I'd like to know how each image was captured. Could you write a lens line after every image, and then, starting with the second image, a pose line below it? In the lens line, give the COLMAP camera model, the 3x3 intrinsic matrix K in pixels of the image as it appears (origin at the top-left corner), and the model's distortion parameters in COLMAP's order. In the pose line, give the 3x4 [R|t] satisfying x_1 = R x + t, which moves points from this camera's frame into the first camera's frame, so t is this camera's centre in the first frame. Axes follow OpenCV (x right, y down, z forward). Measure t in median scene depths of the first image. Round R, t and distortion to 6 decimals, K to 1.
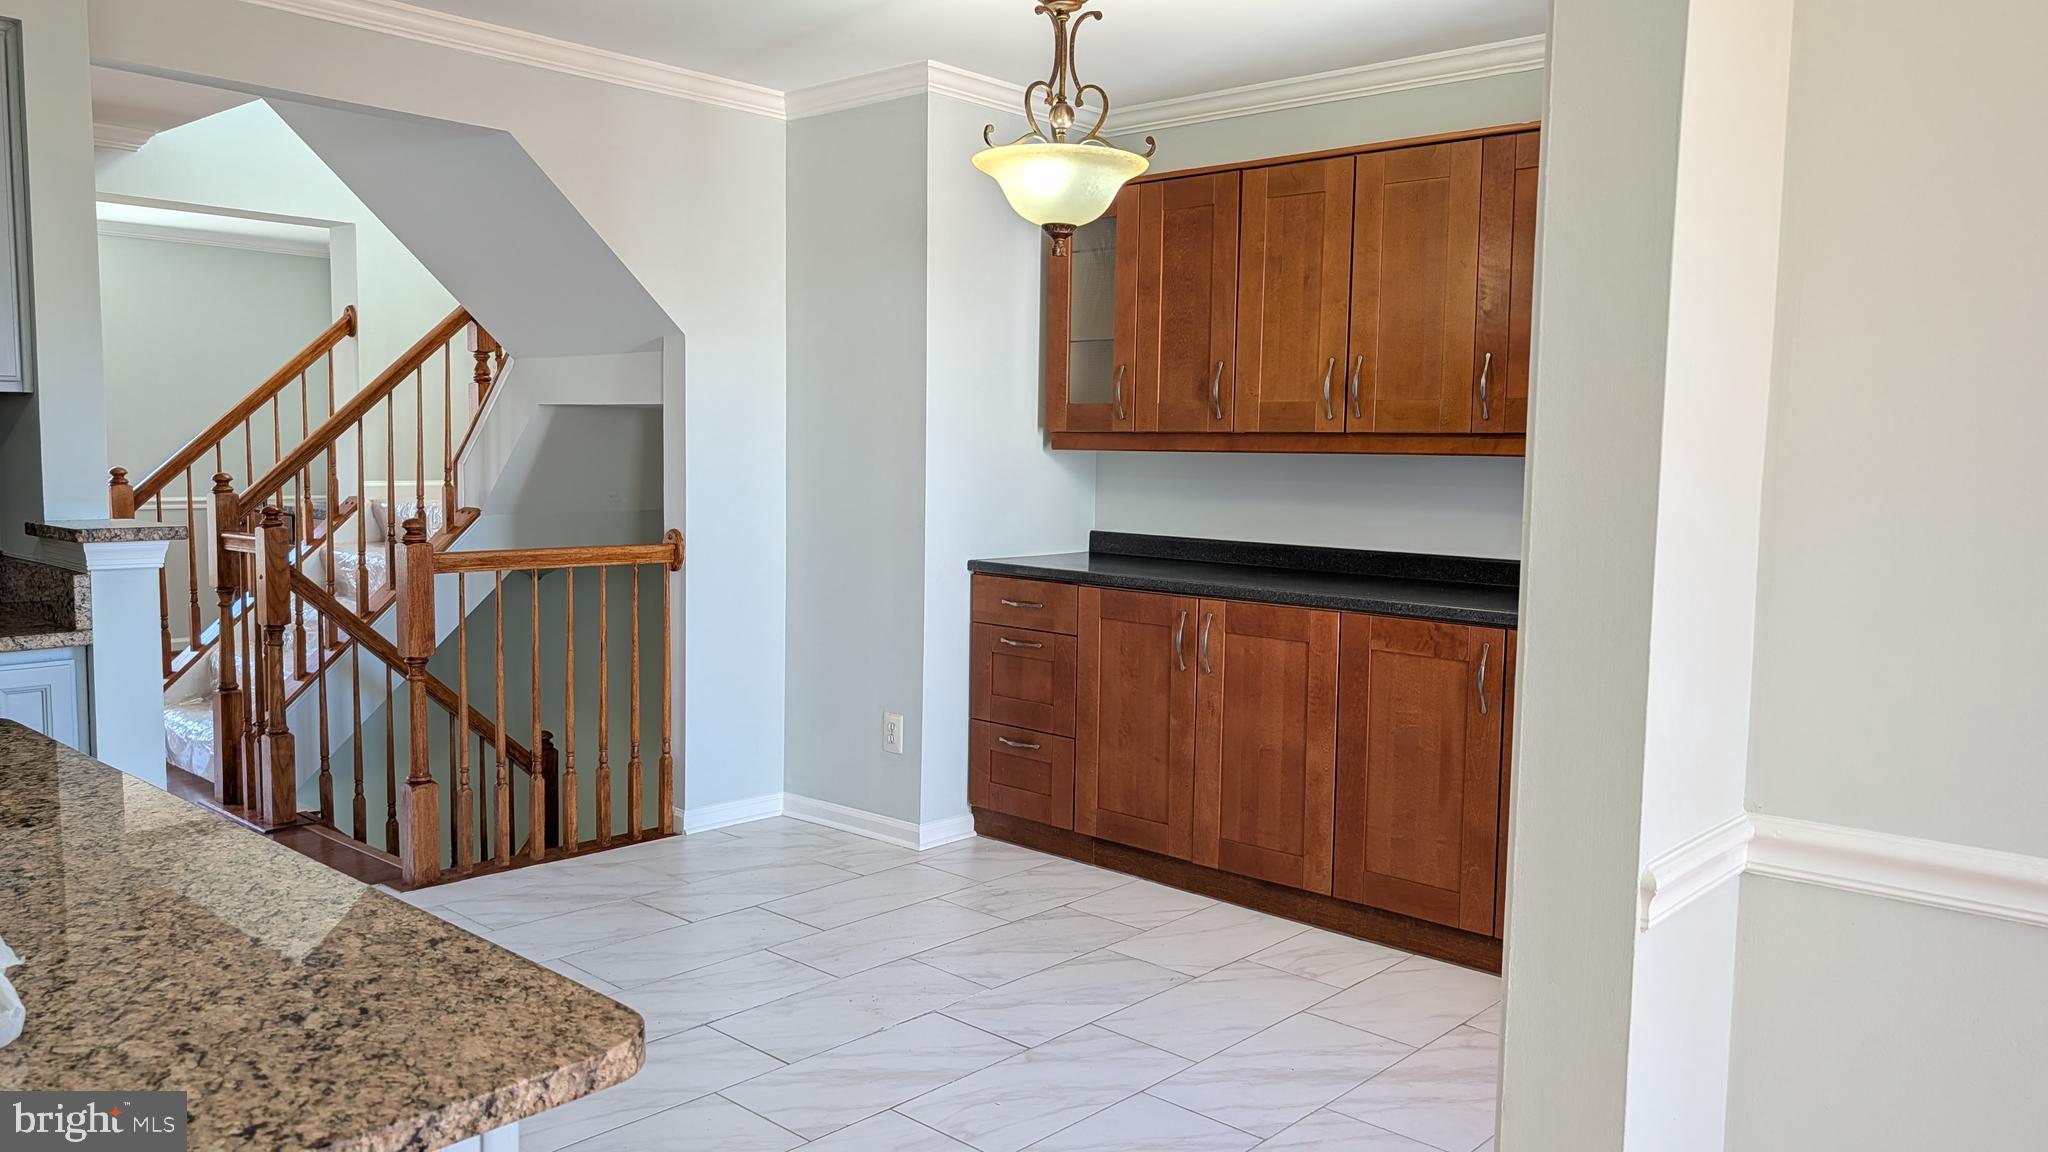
lens RADIAL K [[1491.7, 0, 1011.2], [0, 1491.7, 587.6], [0, 0, 1]] dist [0.041958, -0.051739]
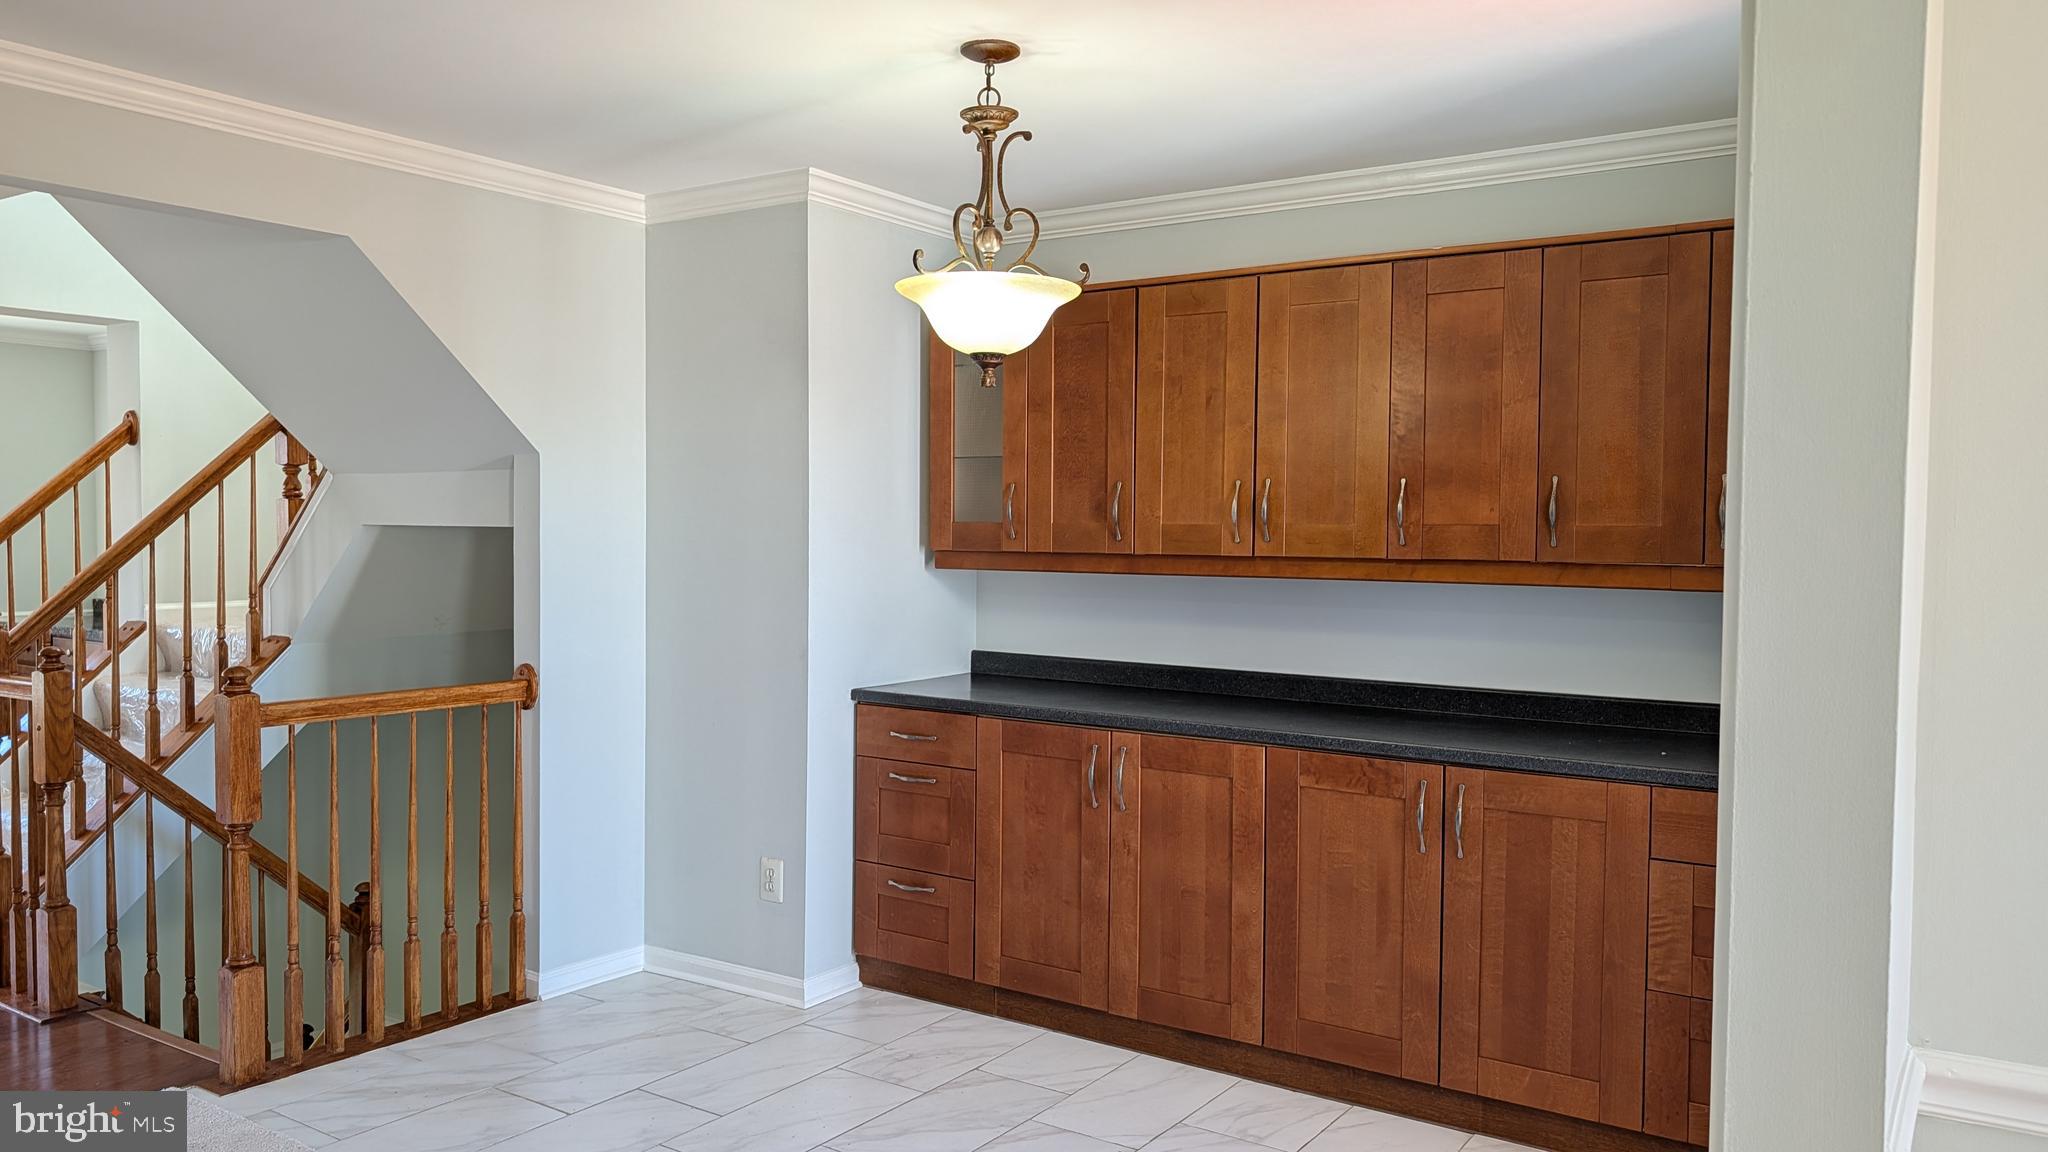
lens RADIAL K [[1491.7, 0, 971.4], [0, 1491.7, 580.7], [0, 0, 1]] dist [0.041958, -0.051739]
pose [[0.991287, -0.014899, 0.130874, -0.081270], [0.021469, 0.998571, -0.048940, -0.042144], [-0.129957, 0.051323, 0.990190, 0.061190]]
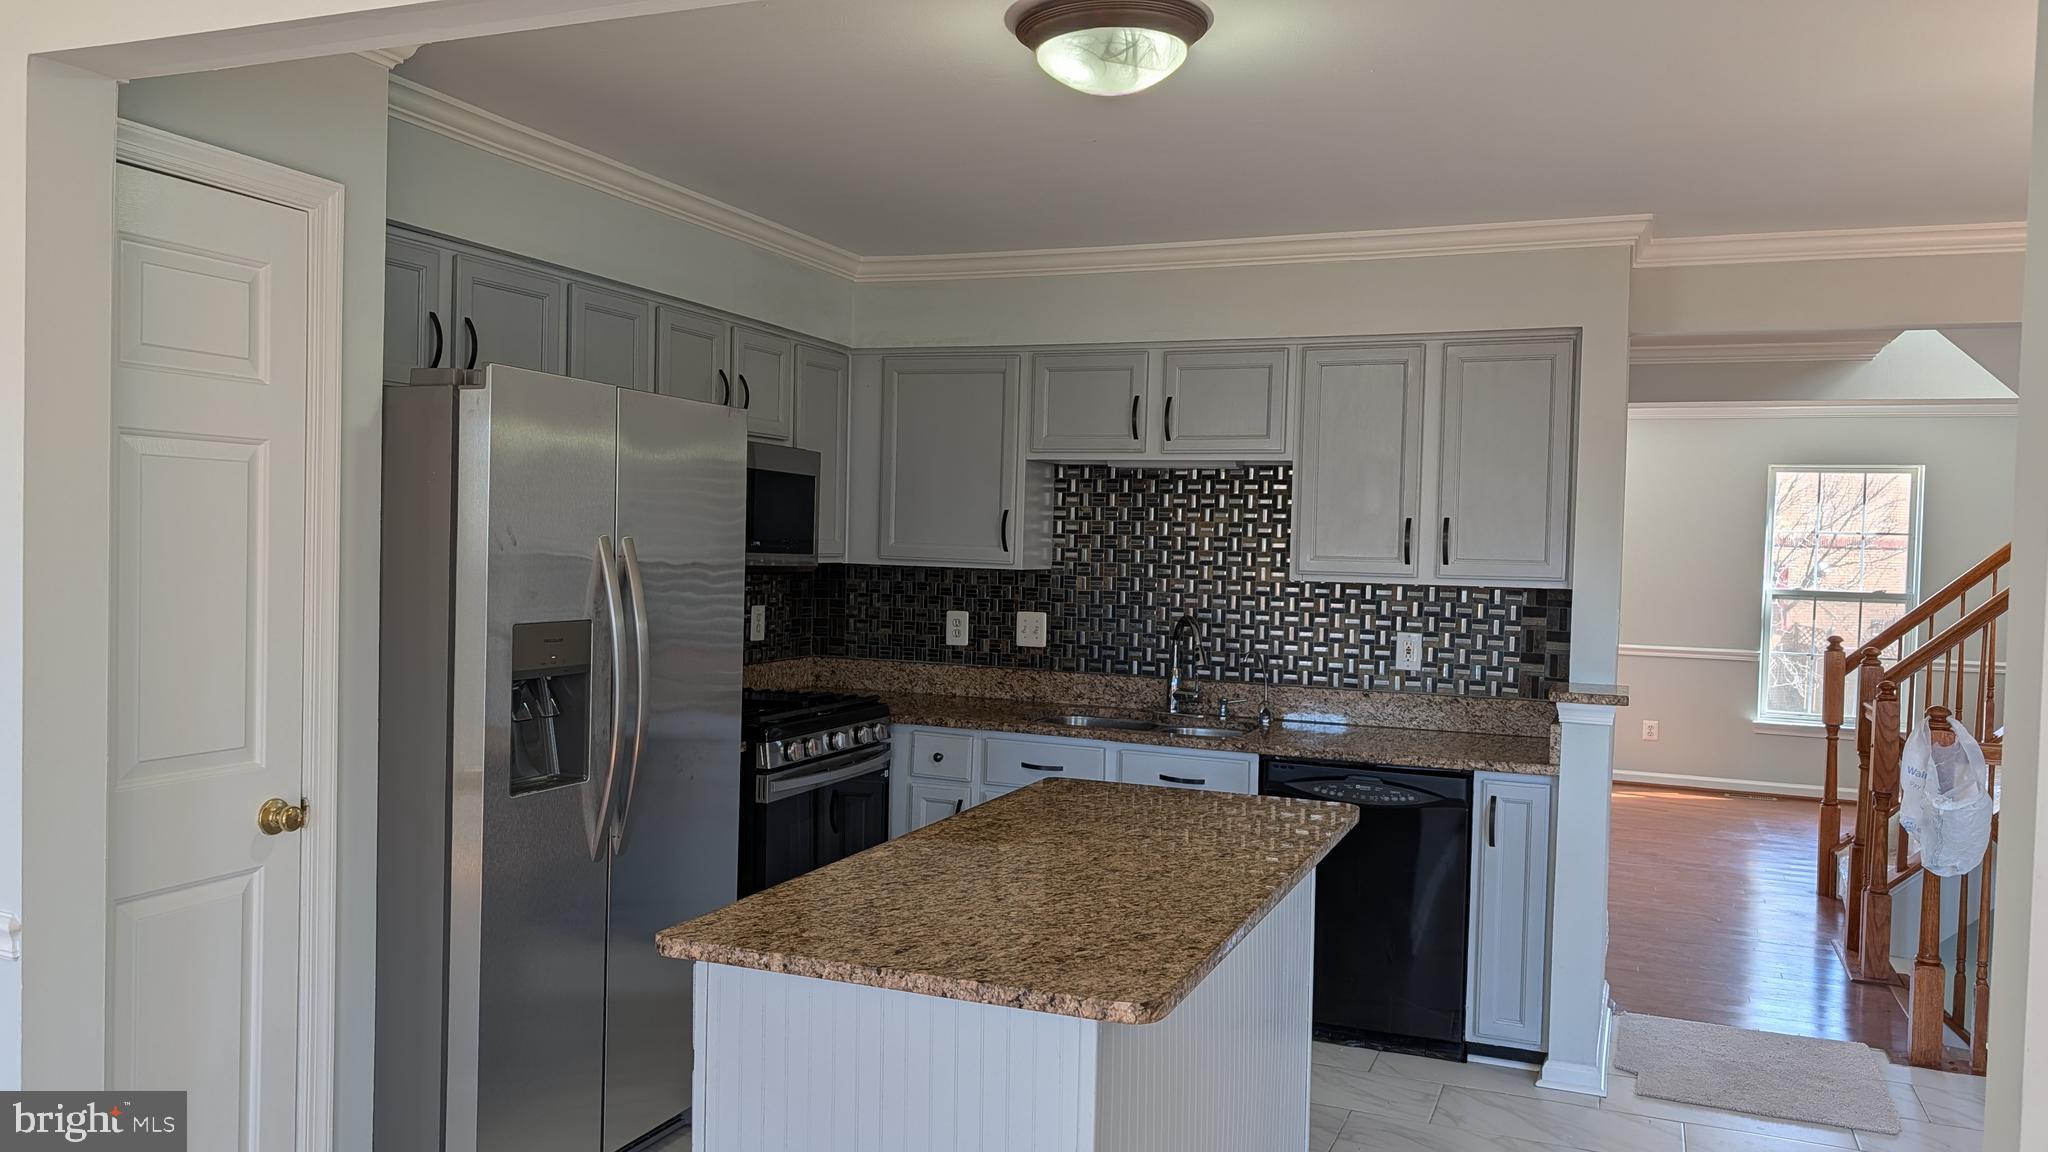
lens RADIAL K [[1491.7, 0, 1015.6], [0, 1491.7, 578.2], [0, 0, 1]] dist [0.041958, -0.051739]
pose [[0.323572, 0.014838, -0.946087, 0.364576], [-0.107448, 0.993986, -0.021159, -0.041801], [0.940083, 0.108501, 0.323221, 0.054372]]
